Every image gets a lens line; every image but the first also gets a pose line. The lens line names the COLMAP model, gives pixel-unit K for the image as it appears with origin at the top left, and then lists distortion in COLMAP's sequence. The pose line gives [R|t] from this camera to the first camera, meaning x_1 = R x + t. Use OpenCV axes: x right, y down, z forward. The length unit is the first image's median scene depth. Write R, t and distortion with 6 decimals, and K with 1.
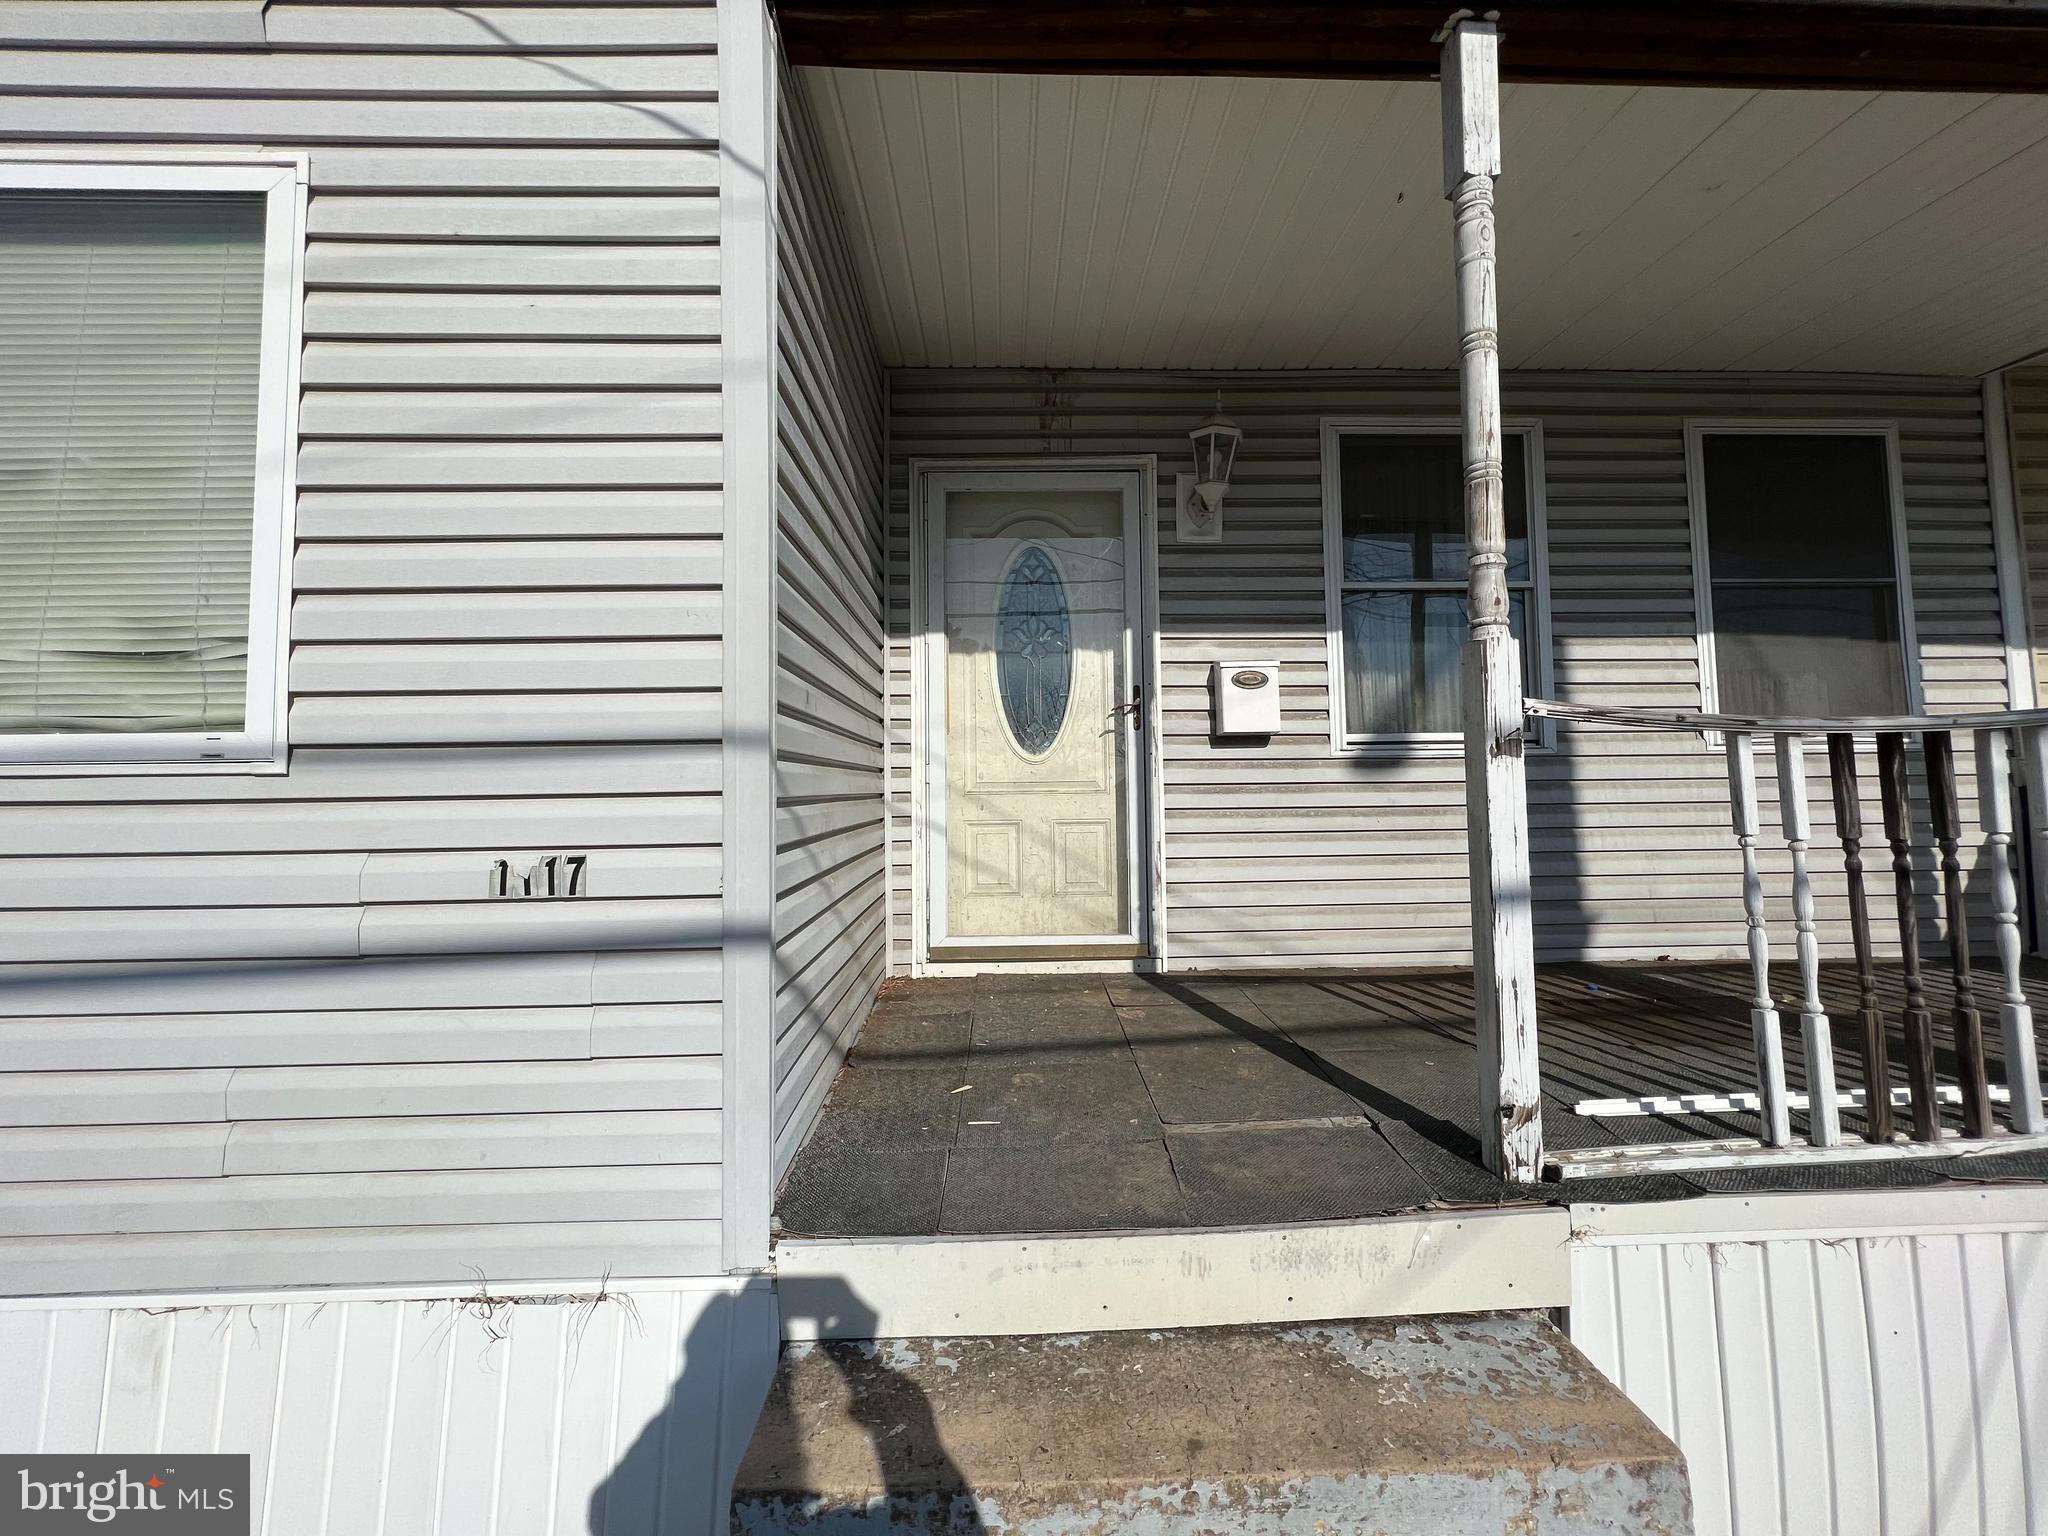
lens RADIAL K [[811.8, 0, 1026.5], [0, 811.8, 757.9], [0, 0, 1]] dist [-0.001973, -0.000177]
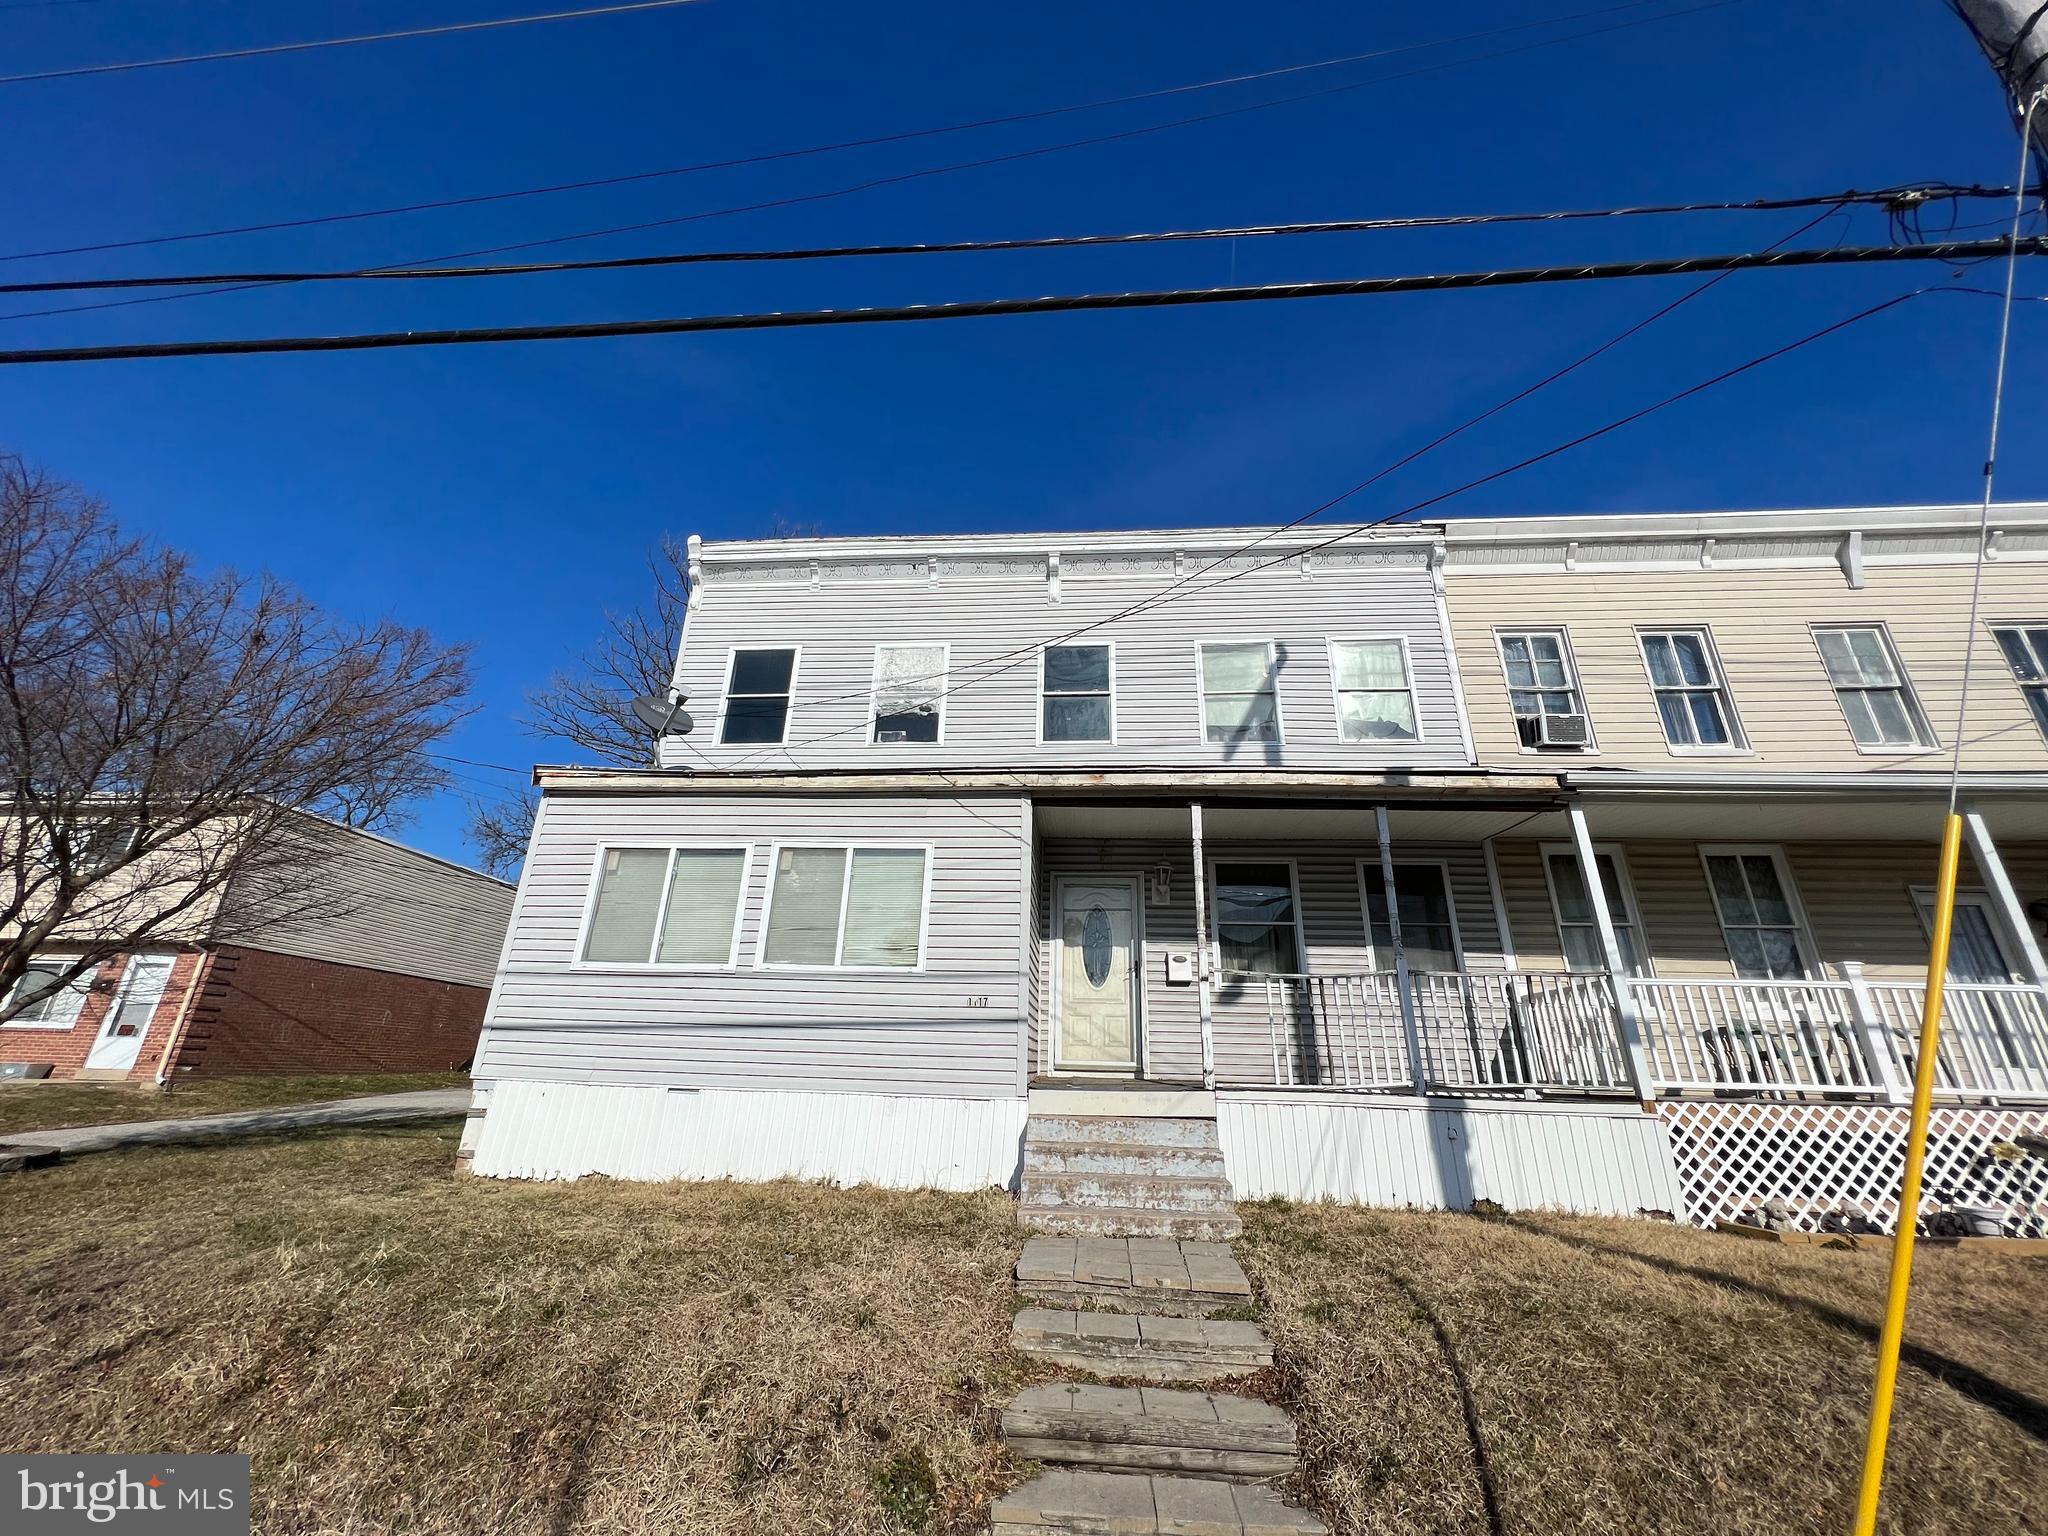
lens RADIAL K [[811.8, 0, 1026.5], [0, 811.8, 757.9], [0, 0, 1]] dist [-0.001973, -0.000177]
pose [[0.995262, 0.002213, -0.097206, 0.037377], [-0.032913, 0.948389, -0.315397, 0.125206], [0.091491, 0.317102, 0.943968, -1.682087]]
